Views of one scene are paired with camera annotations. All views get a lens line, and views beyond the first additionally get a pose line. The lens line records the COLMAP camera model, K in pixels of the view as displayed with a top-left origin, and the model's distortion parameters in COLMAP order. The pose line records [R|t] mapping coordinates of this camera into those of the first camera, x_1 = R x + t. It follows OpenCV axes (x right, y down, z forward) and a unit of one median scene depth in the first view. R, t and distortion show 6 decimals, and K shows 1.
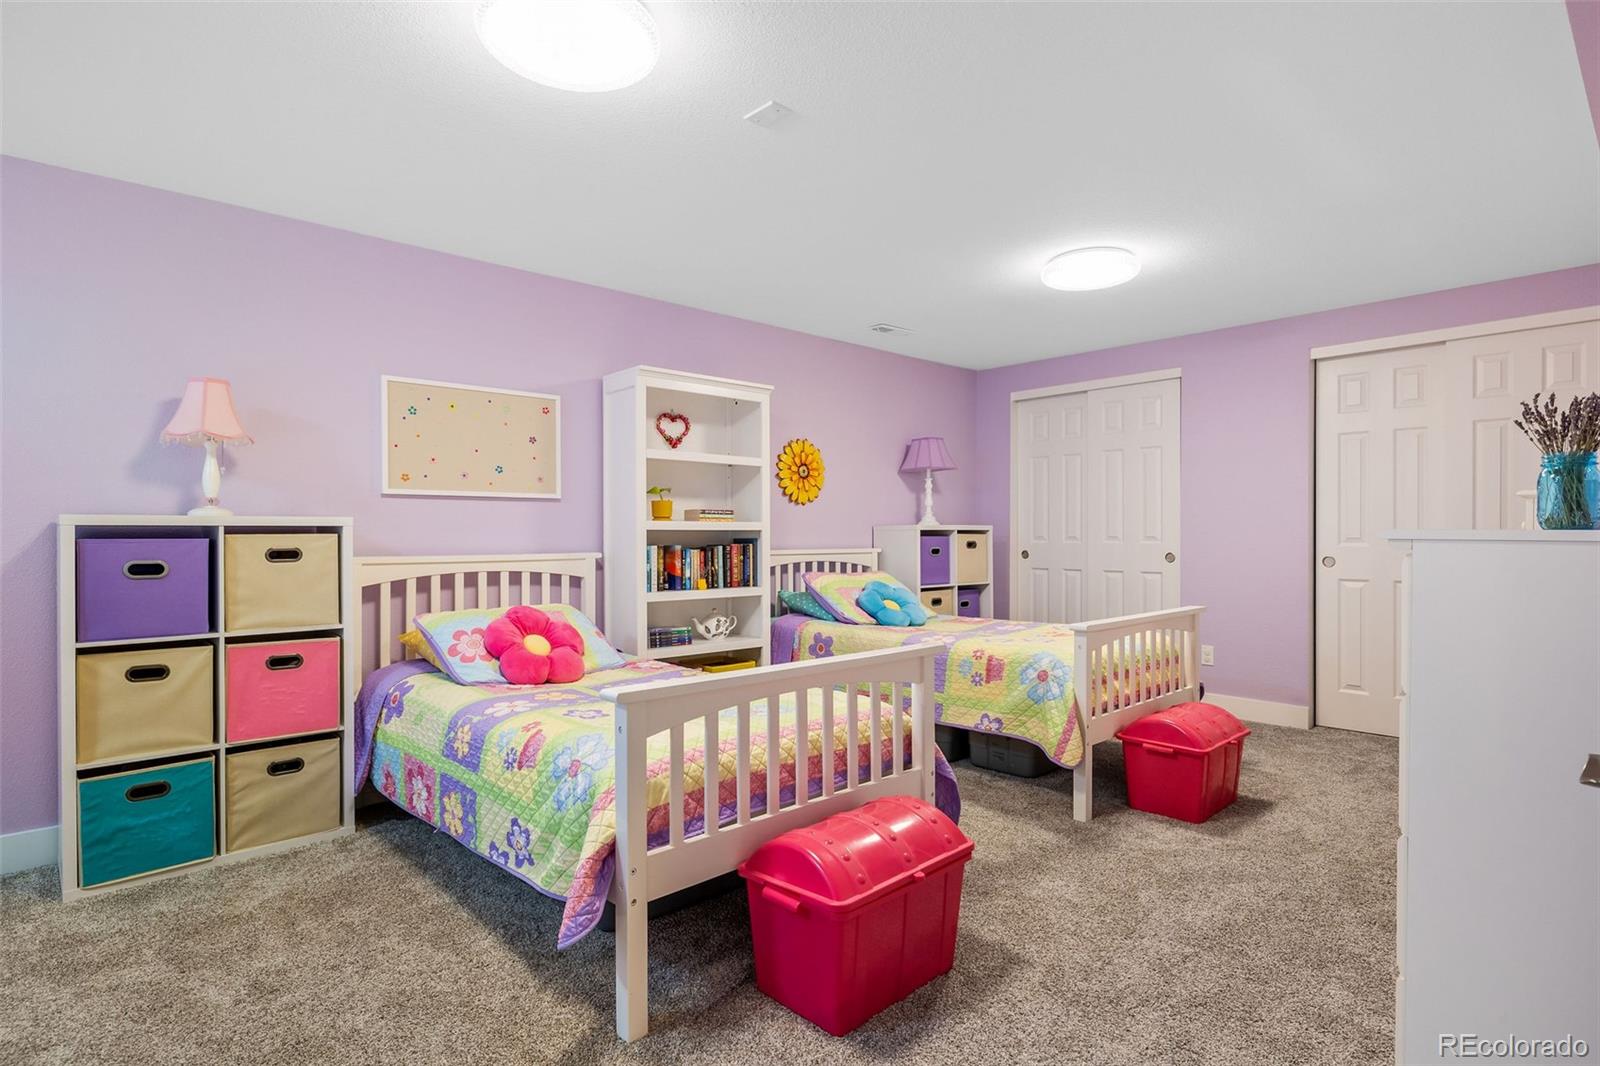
lens RADIAL K [[814.4, 0, 800.7], [0, 814.4, 535.9], [0, 0, 1]] dist [-0.000080, 0.000185]
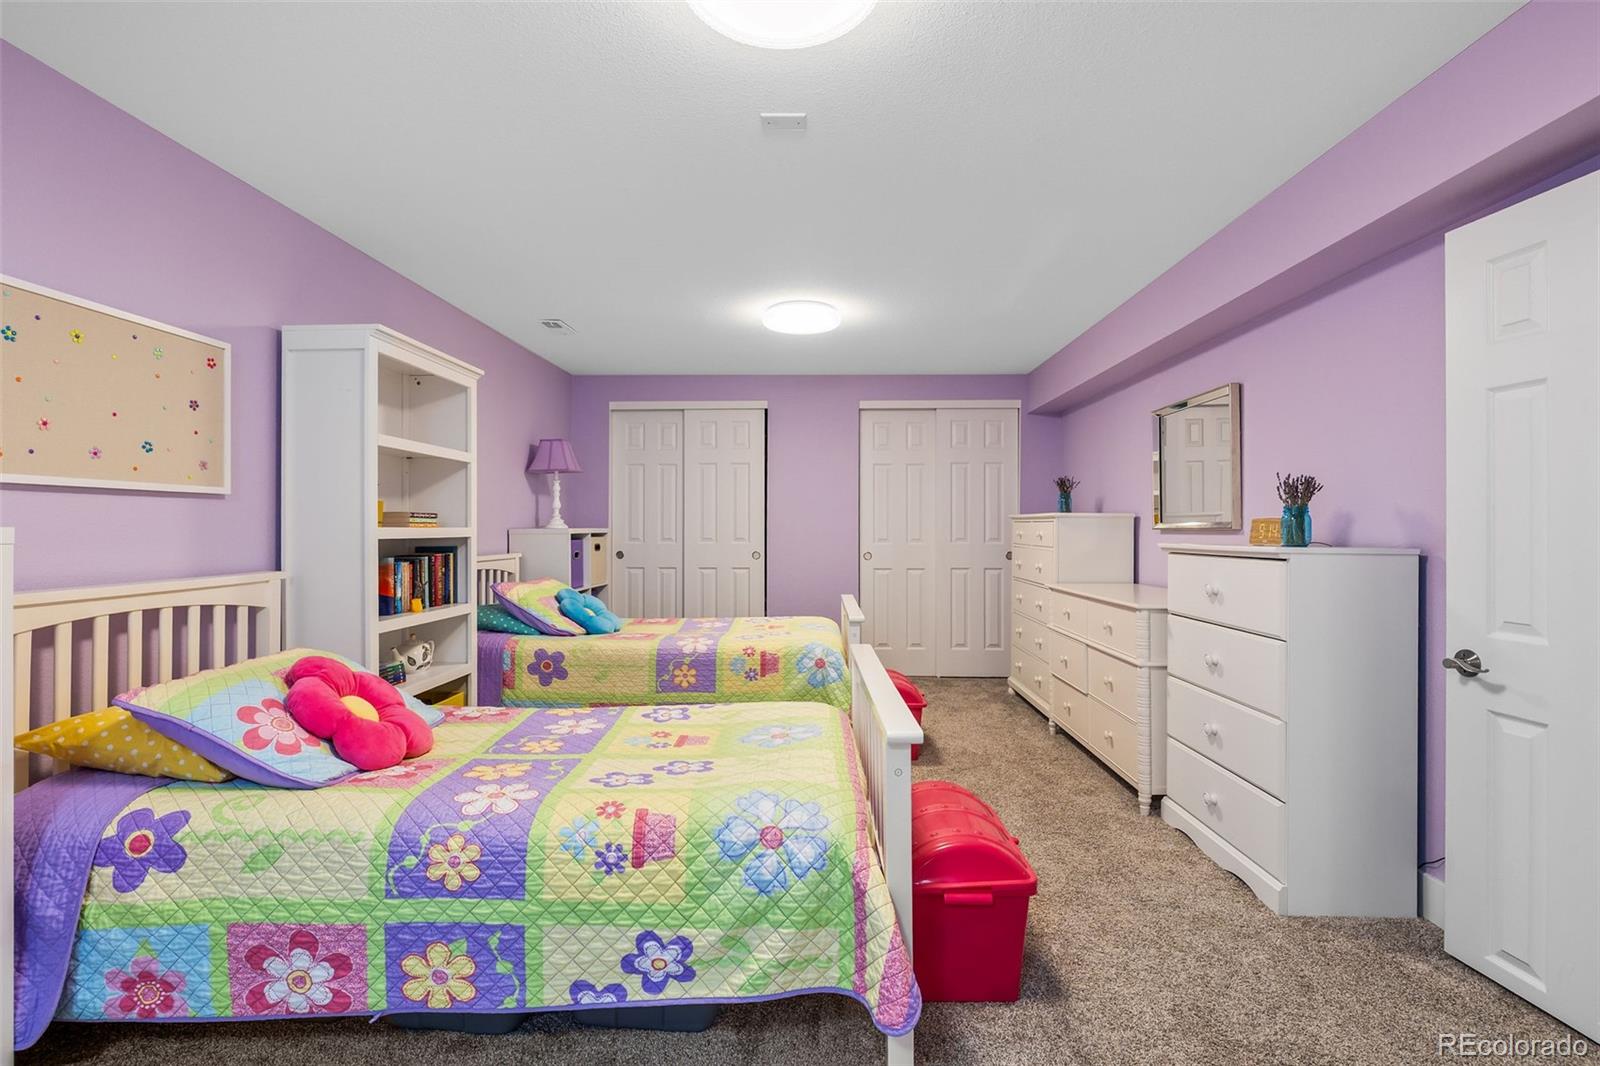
lens RADIAL K [[755.5, 0, 800.7], [0, 755.5, 522.9], [0, 0, 1]] dist [-0.001738, -0.000042]
pose [[0.700121, 0.006213, 0.713997, -0.540966], [-0.000307, 0.999965, -0.008401, -0.022030], [-0.714024, 0.005663, 0.700099, 0.284637]]
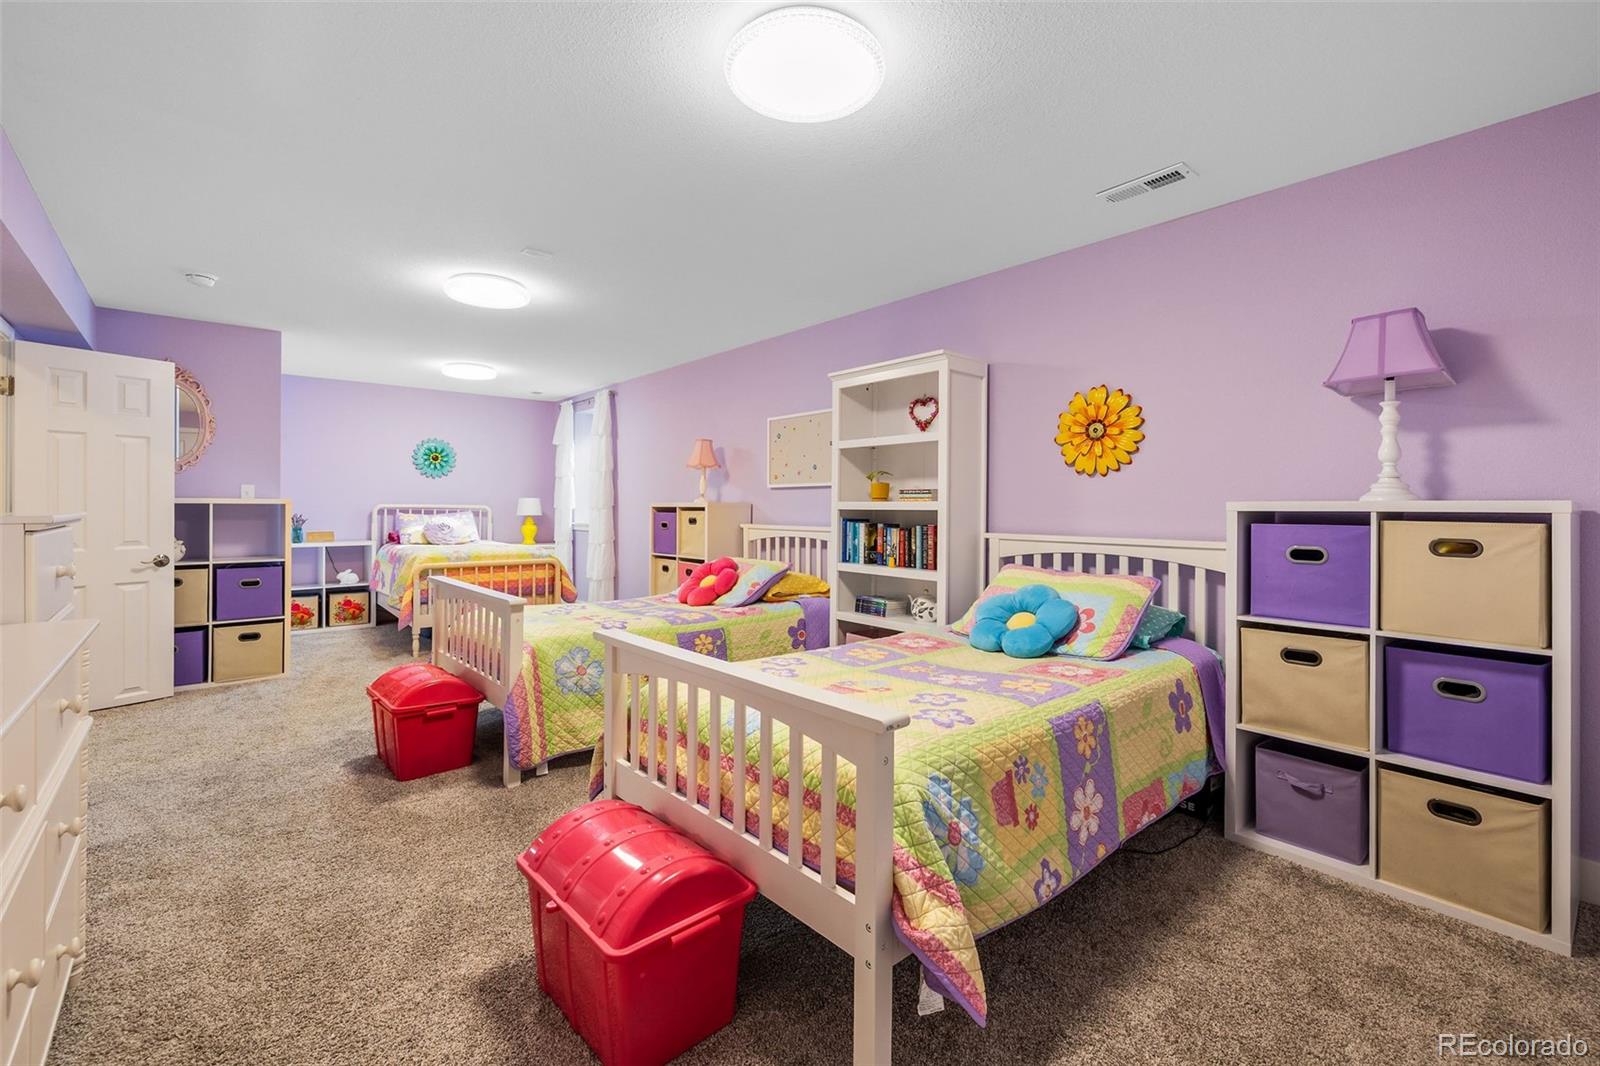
lens RADIAL K [[695.4, 0, 796.9], [0, 695.4, 517.4], [0, 0, 1]] dist [0.000165, 0.000047]
pose [[-0.031822, 0.005898, -0.999476, 1.061707], [-0.017666, 0.999823, 0.006462, -0.001116], [0.999337, 0.017863, -0.031712, 1.259993]]
